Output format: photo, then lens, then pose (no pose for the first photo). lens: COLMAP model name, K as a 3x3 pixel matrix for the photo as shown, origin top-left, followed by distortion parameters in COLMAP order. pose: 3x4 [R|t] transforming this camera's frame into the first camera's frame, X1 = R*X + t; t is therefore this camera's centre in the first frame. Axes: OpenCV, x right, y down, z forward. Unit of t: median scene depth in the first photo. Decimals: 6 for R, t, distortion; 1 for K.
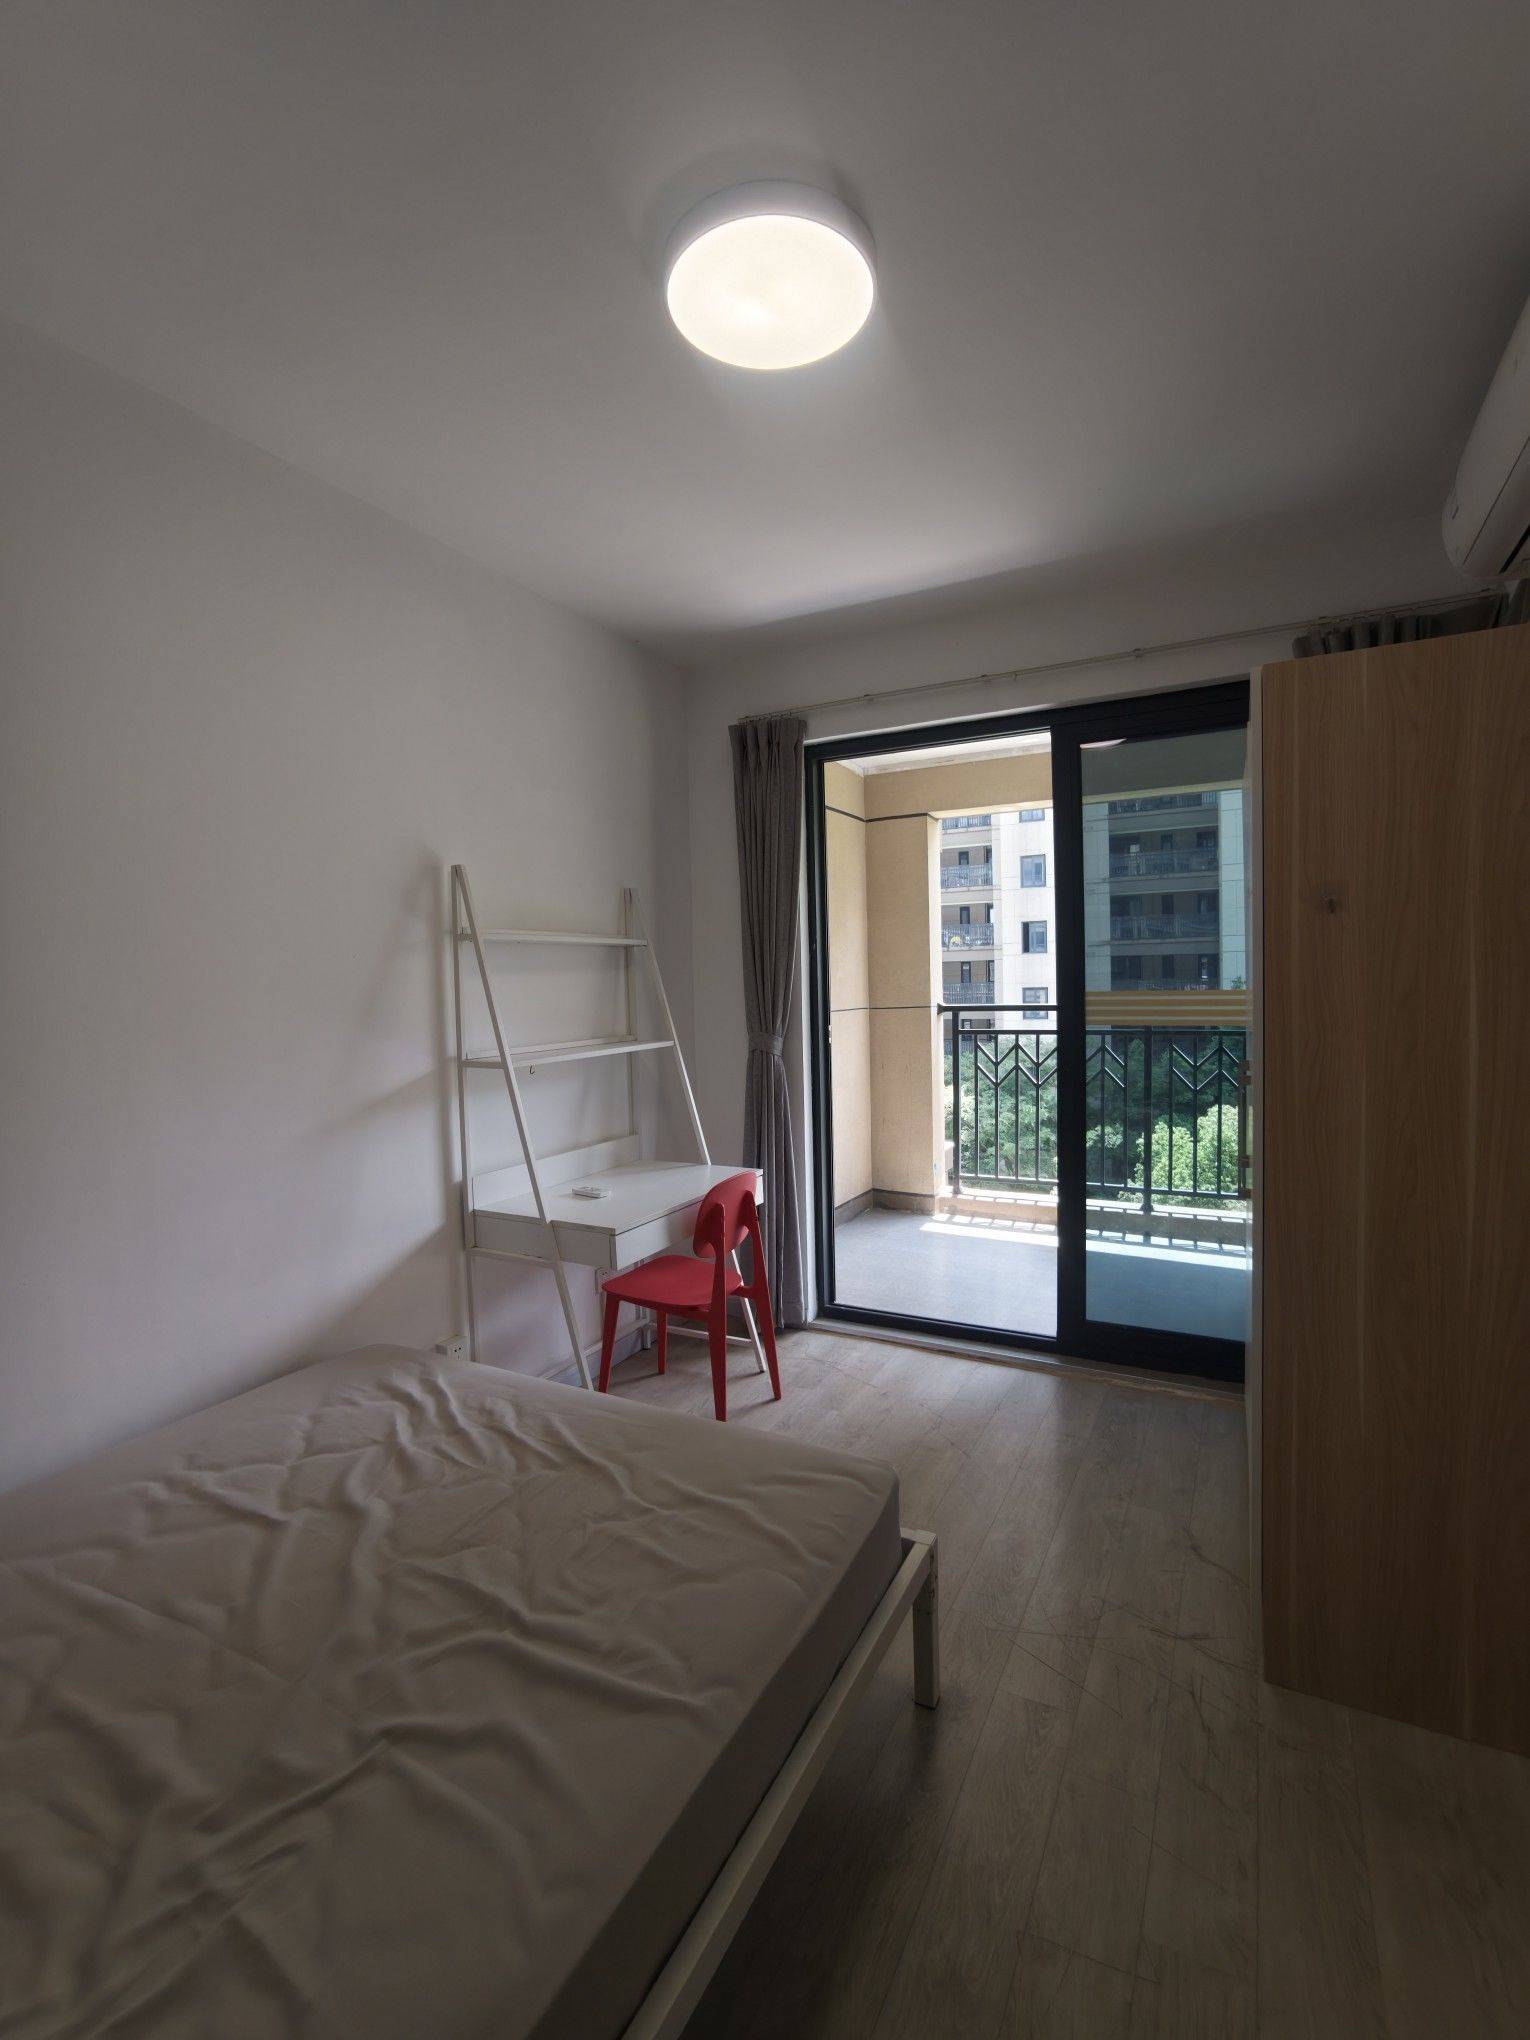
lens RADIAL K [[927.7, 0, 765.0], [0, 927.7, 1020.0], [0, 0, 1]] dist [-0.051840, 0.022737]
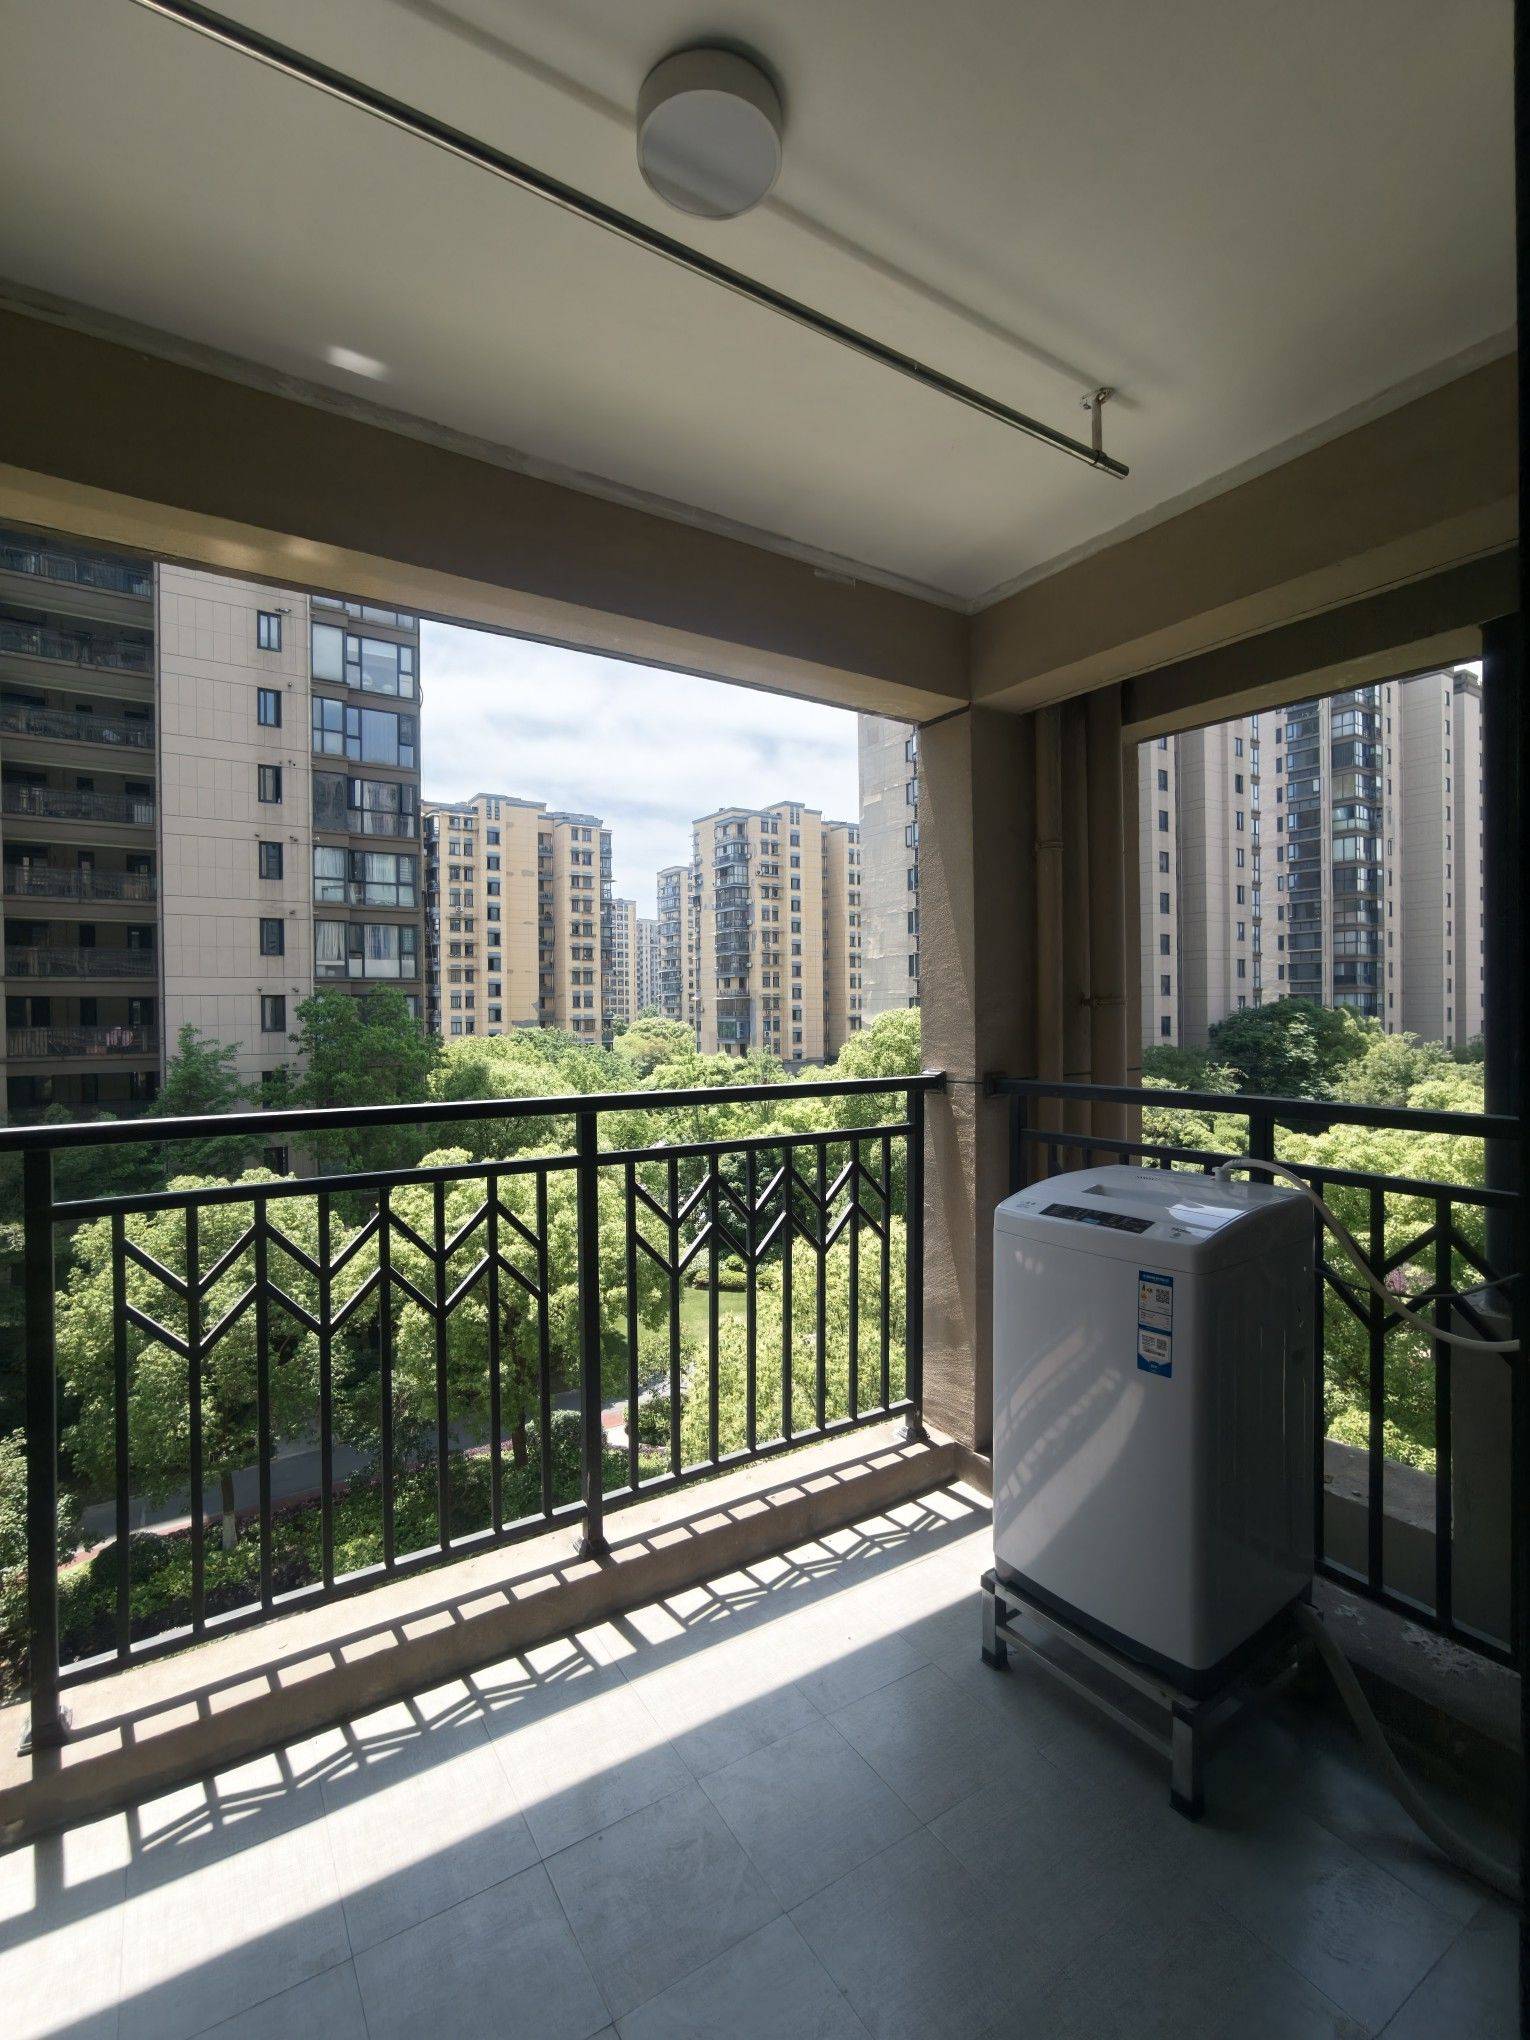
lens RADIAL K [[922.4, 0, 765.0], [0, 922.4, 1020.0], [0, 0, 1]] dist [-0.002155, -0.000526]
pose [[0.478408, 0.007467, 0.878106, 0.076617], [0.036860, 0.998912, -0.028576, -0.052900], [-0.877364, 0.046038, 0.477612, 0.955283]]
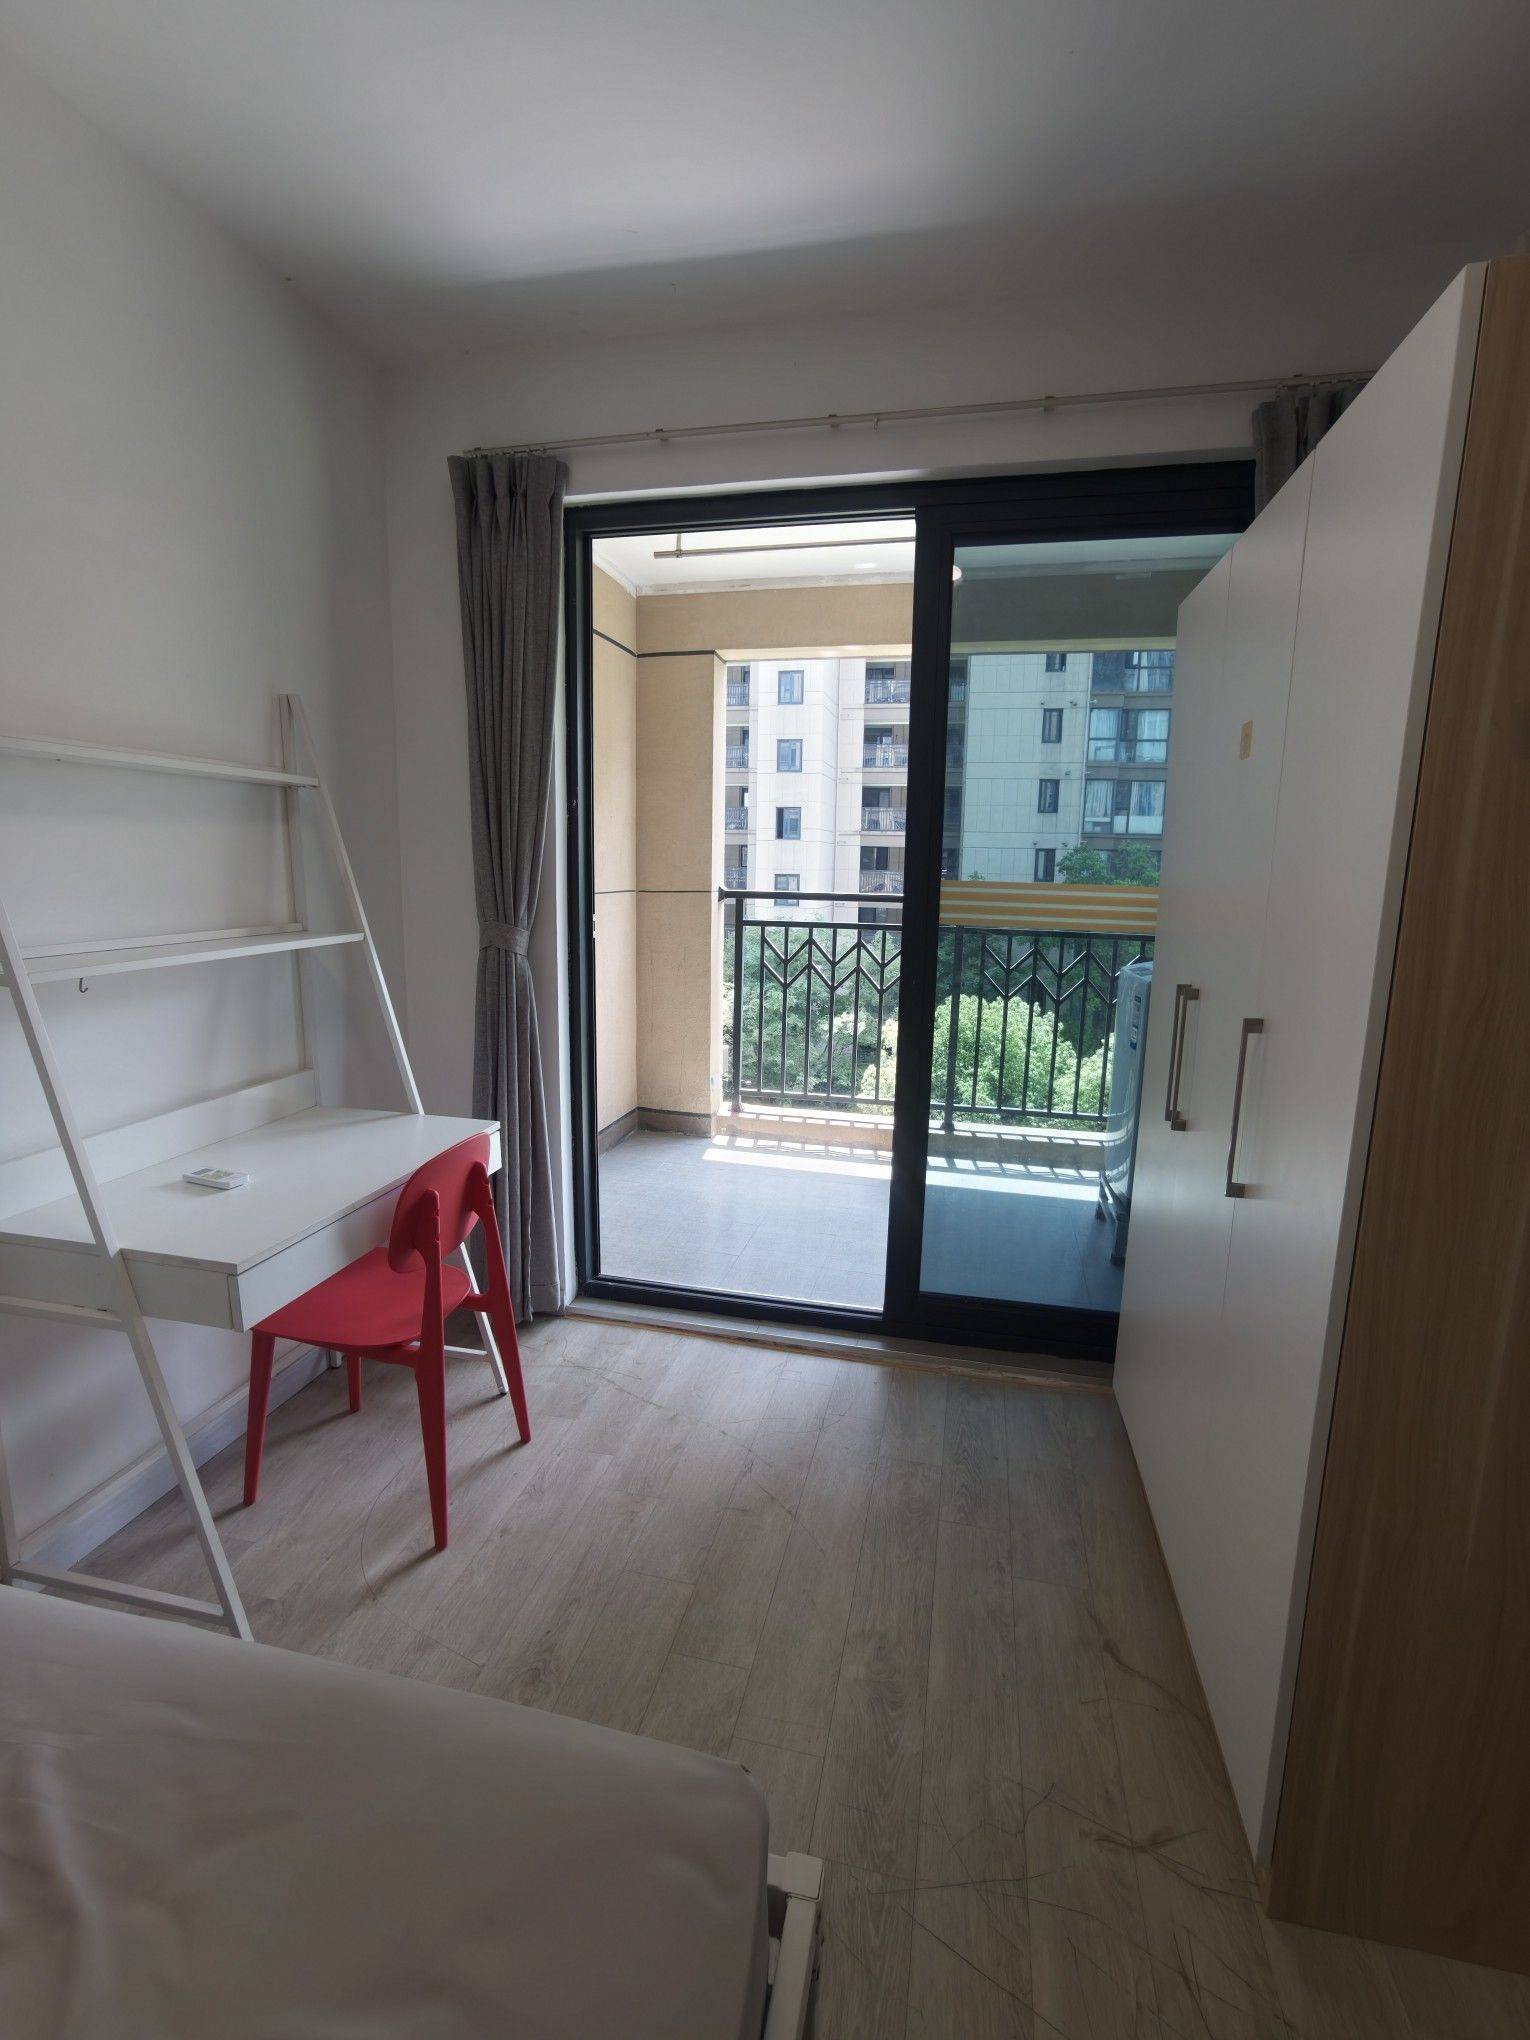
lens RADIAL K [[927.7, 0, 765.0], [0, 927.7, 1020.0], [0, 0, 1]] dist [-0.051840, 0.022737]
pose [[0.963944, -0.003617, 0.266082, 0.004610], [-0.030038, 0.992038, 0.122303, -0.004746], [-0.264405, -0.125886, 0.956160, 0.266464]]
